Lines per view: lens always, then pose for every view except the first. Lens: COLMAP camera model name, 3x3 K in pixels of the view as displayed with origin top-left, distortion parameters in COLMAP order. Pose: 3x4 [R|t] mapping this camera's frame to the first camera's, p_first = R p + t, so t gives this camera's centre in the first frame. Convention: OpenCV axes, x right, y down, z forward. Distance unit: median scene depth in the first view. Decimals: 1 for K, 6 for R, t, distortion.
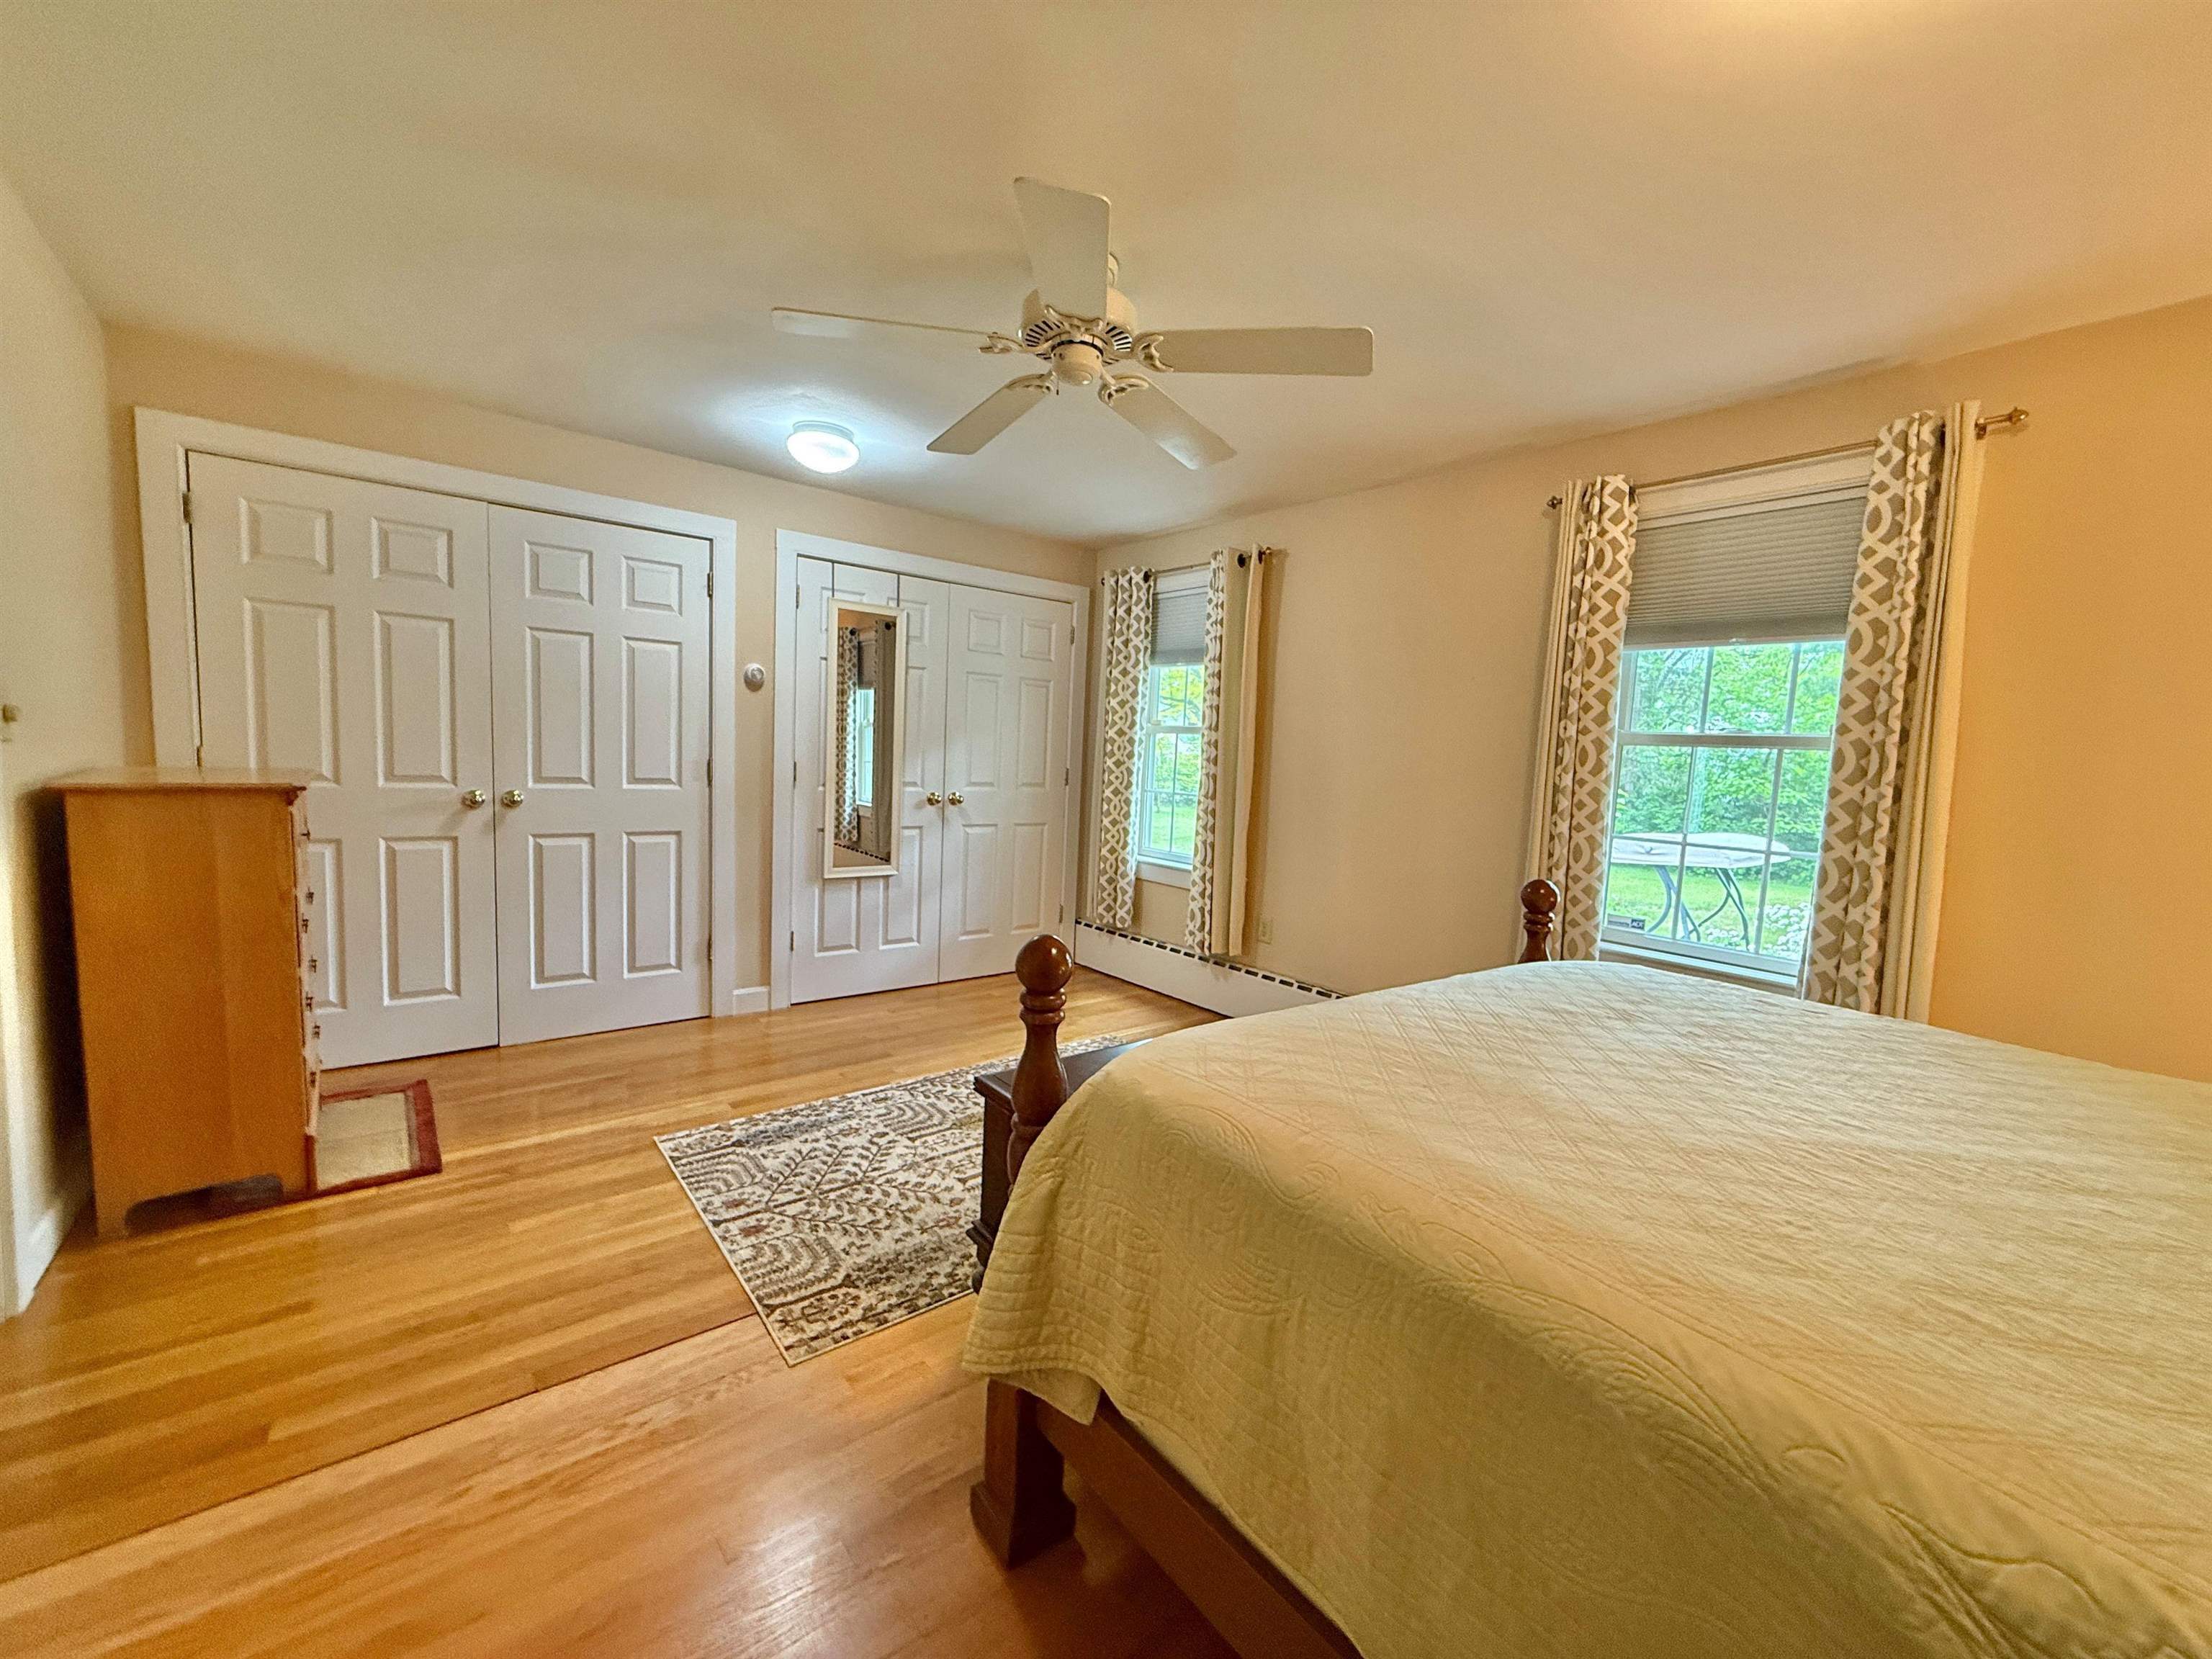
lens RADIAL K [[878.8, 0, 1106.0], [0, 878.8, 829.5], [0, 0, 1]] dist [0.001197, 0.000429]
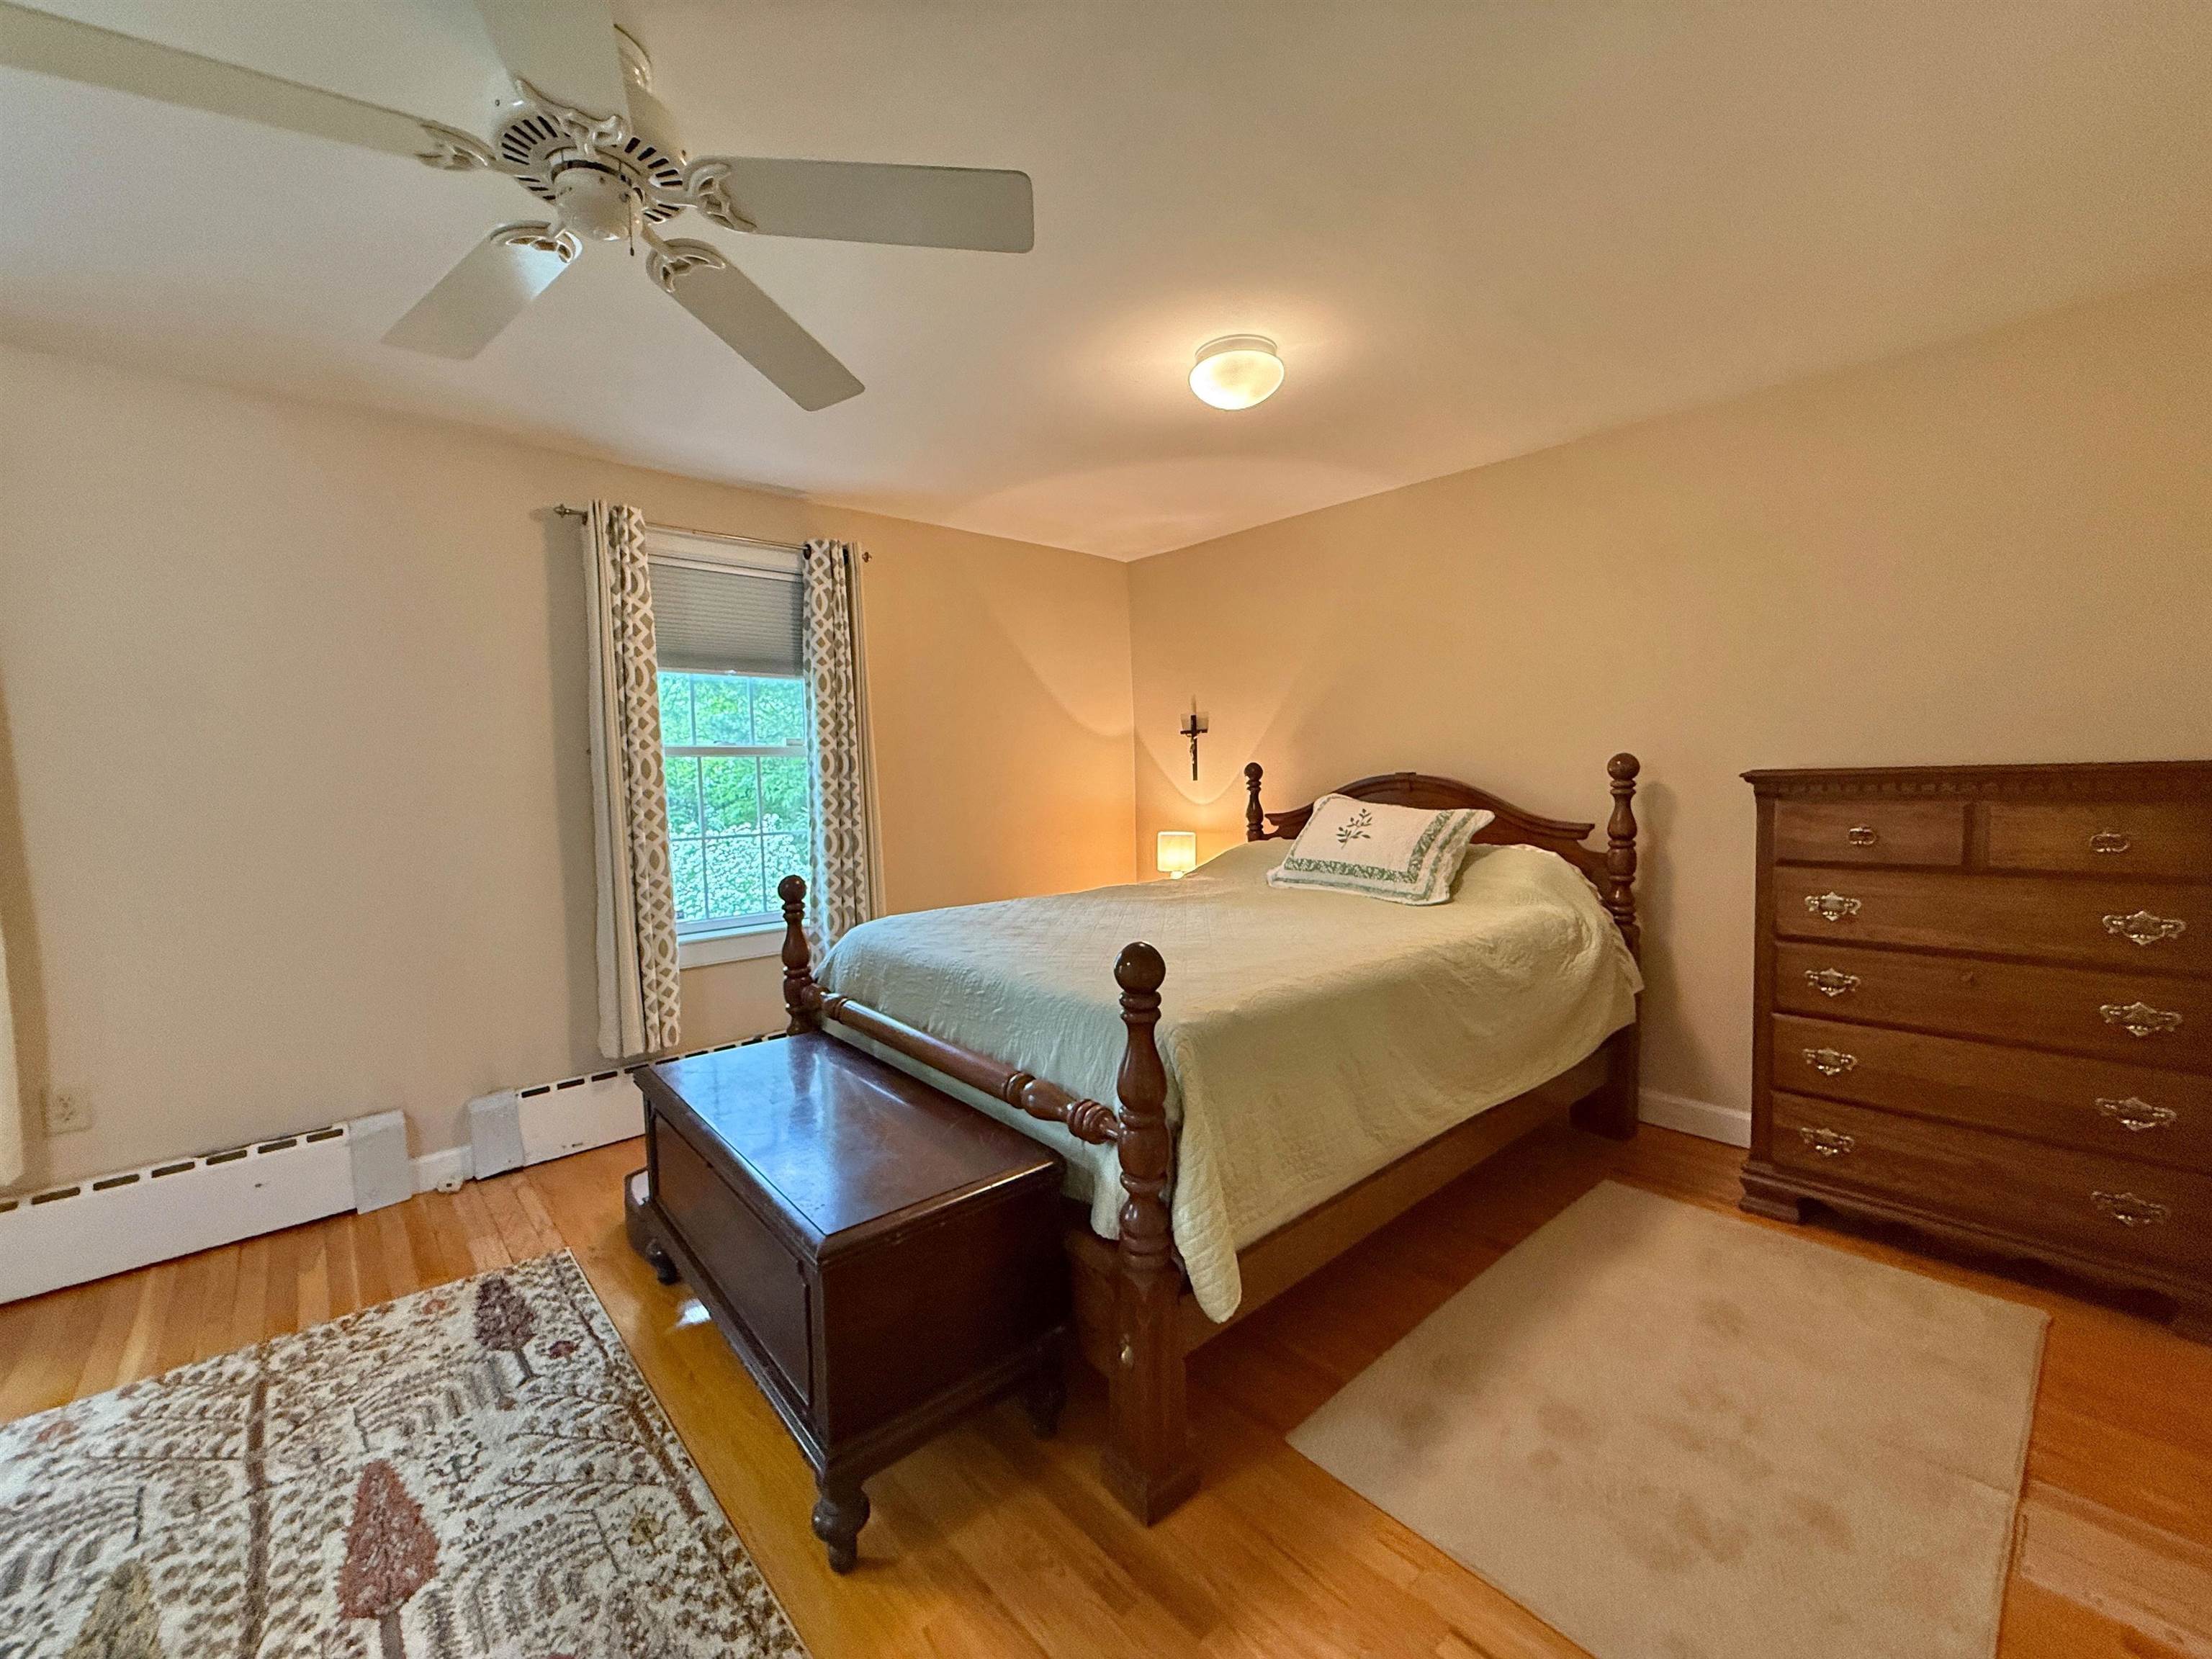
lens RADIAL K [[892.8, 0, 1106.0], [0, 892.8, 829.5], [0, 0, 1]] dist [0.000176, 0.000023]
pose [[-0.051307, -0.107390, 0.992892, -1.463500], [0.113404, 0.987144, 0.112629, -0.179964], [-0.992223, 0.118377, -0.038469, 1.300651]]
